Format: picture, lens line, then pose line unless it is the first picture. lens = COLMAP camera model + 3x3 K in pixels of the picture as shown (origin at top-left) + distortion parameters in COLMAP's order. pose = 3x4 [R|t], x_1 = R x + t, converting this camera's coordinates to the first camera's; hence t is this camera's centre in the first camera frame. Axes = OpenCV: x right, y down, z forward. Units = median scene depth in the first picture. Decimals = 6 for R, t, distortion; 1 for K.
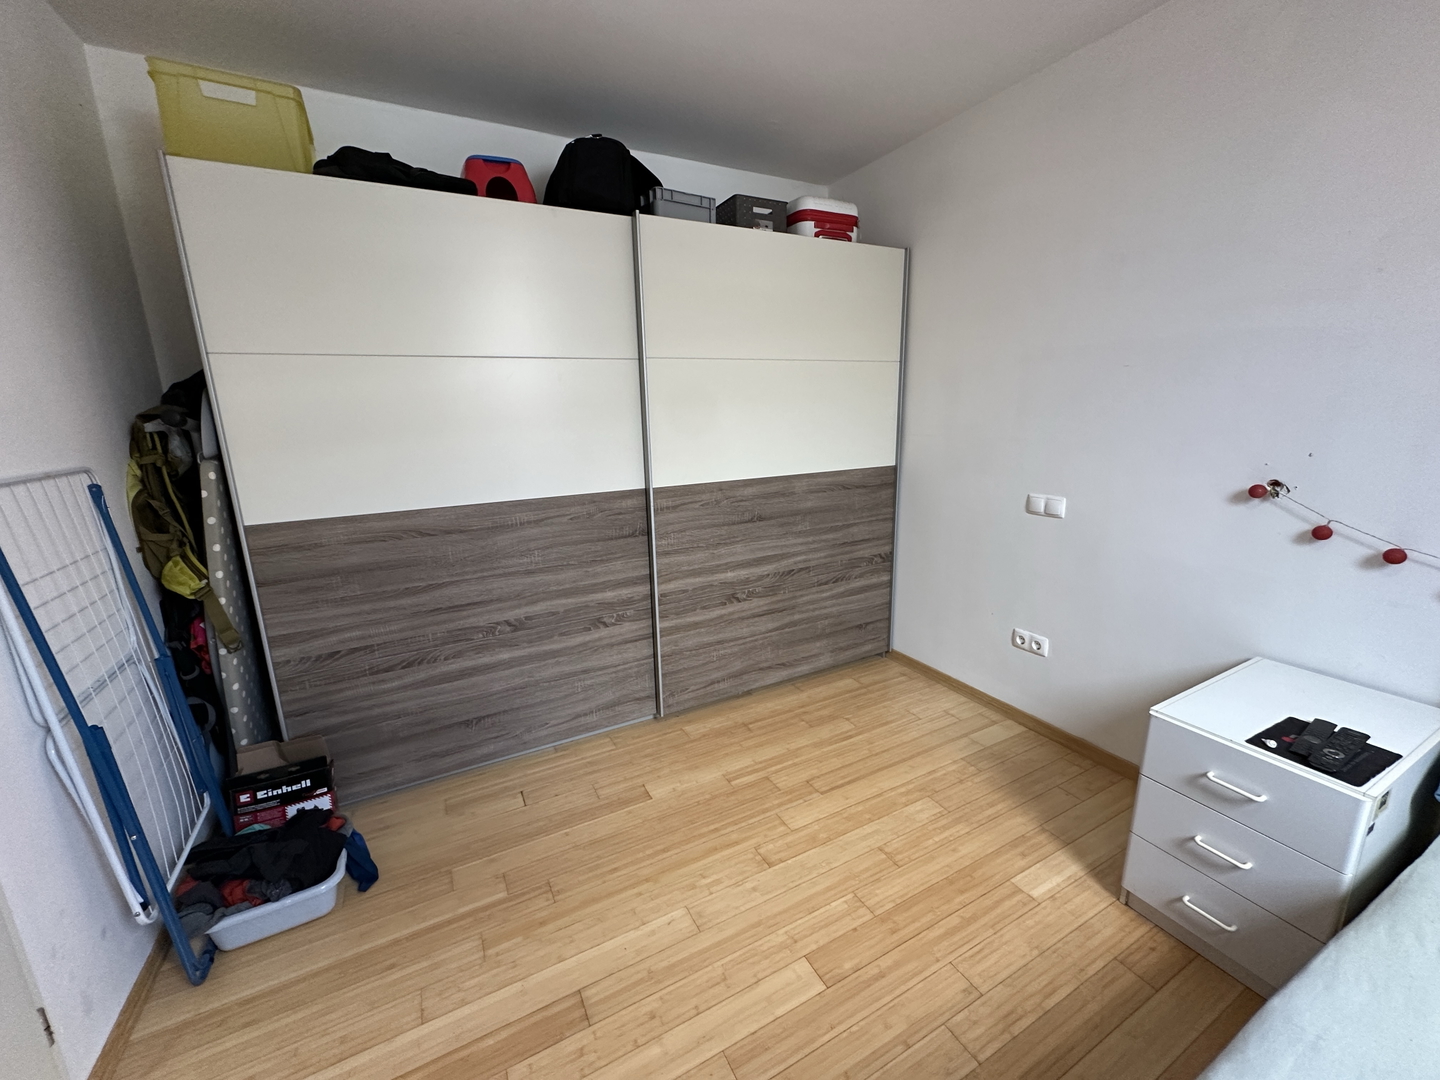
lens RADIAL K [[572.9, 0, 722.0], [0, 572.9, 538.2], [0, 0, 1]] dist [-0.001672, 0.000592]
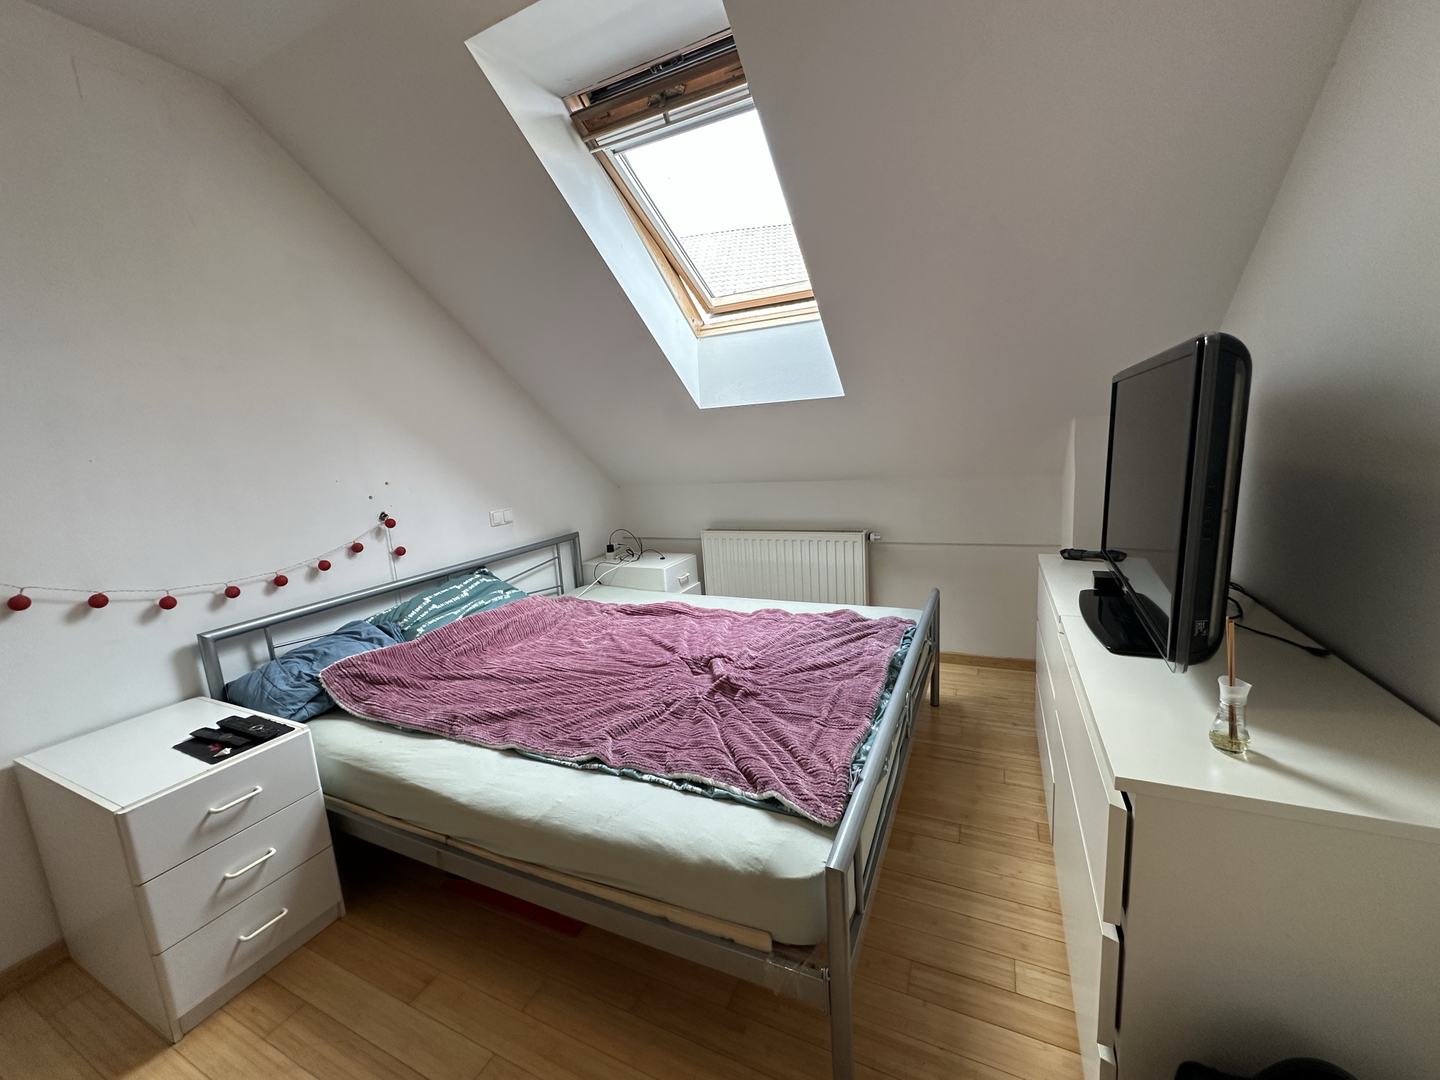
lens RADIAL K [[572.9, 0, 730.9], [0, 572.9, 537.8], [0, 0, 1]] dist [-0.001672, 0.000592]
pose [[-0.603233, -0.072770, 0.794239, -0.280320], [0.256666, 0.925142, 0.279704, -0.049445], [-0.755138, 0.372581, -0.539398, 0.399873]]
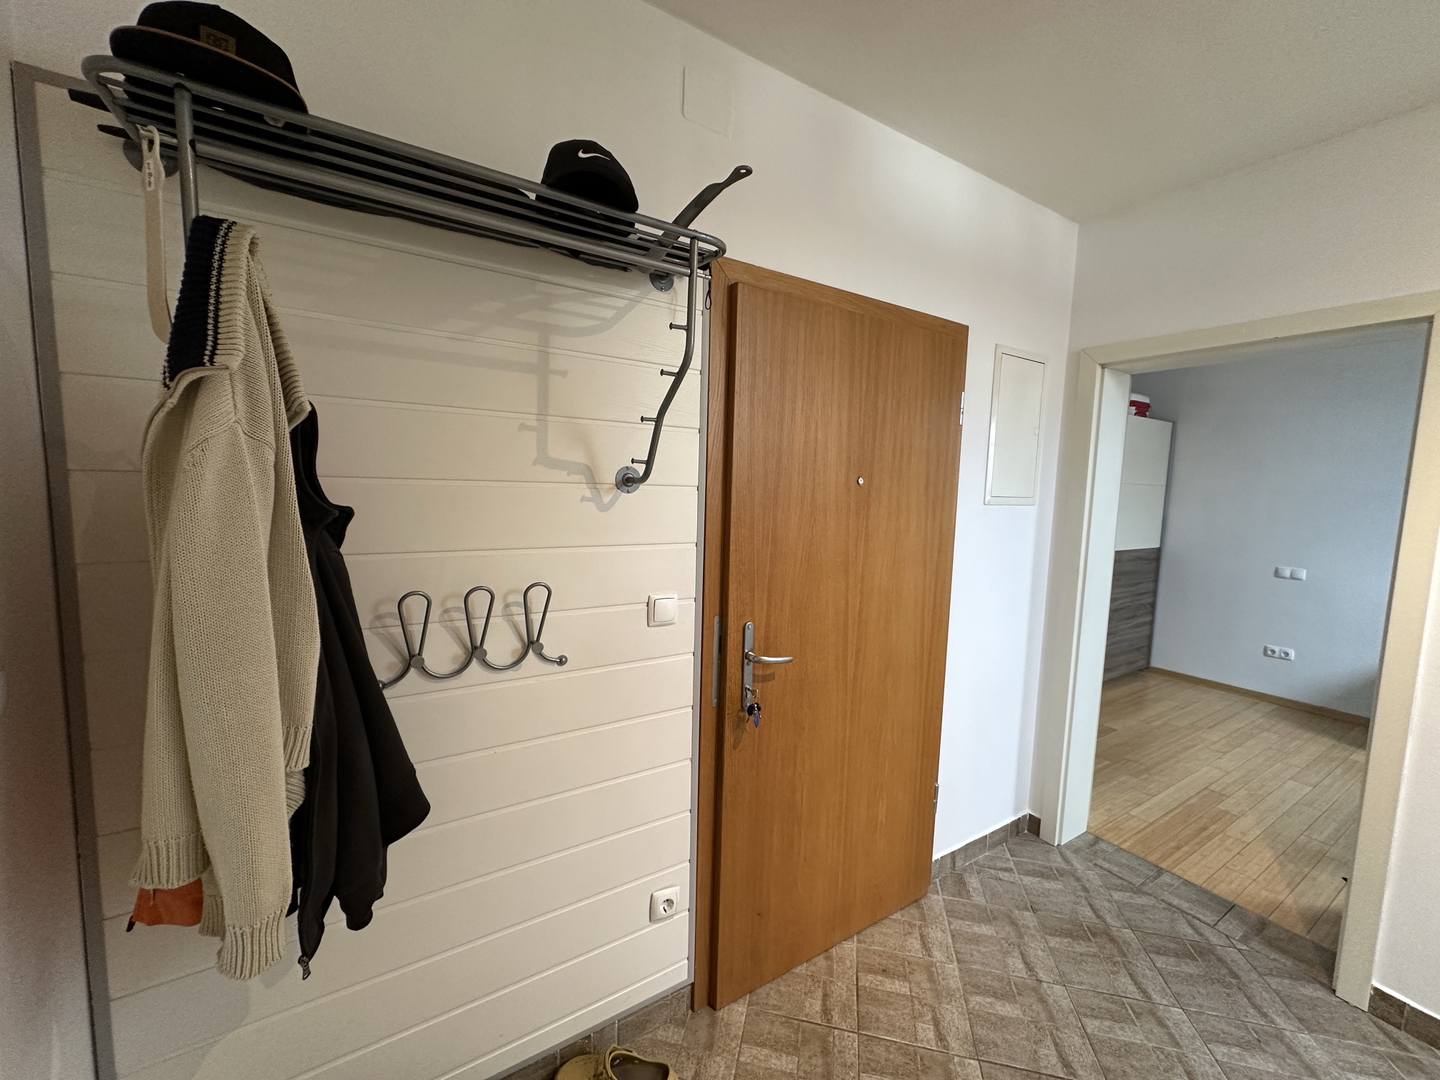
lens RADIAL K [[572.9, 0, 715.1], [0, 572.9, 541.0], [0, 0, 1]] dist [-0.001672, 0.000592]
pose [[0.995340, 0.050364, 0.082235, -1.376829], [-0.039202, 0.990460, -0.132108, 0.149527], [-0.088104, 0.128268, 0.987818, -0.625296]]
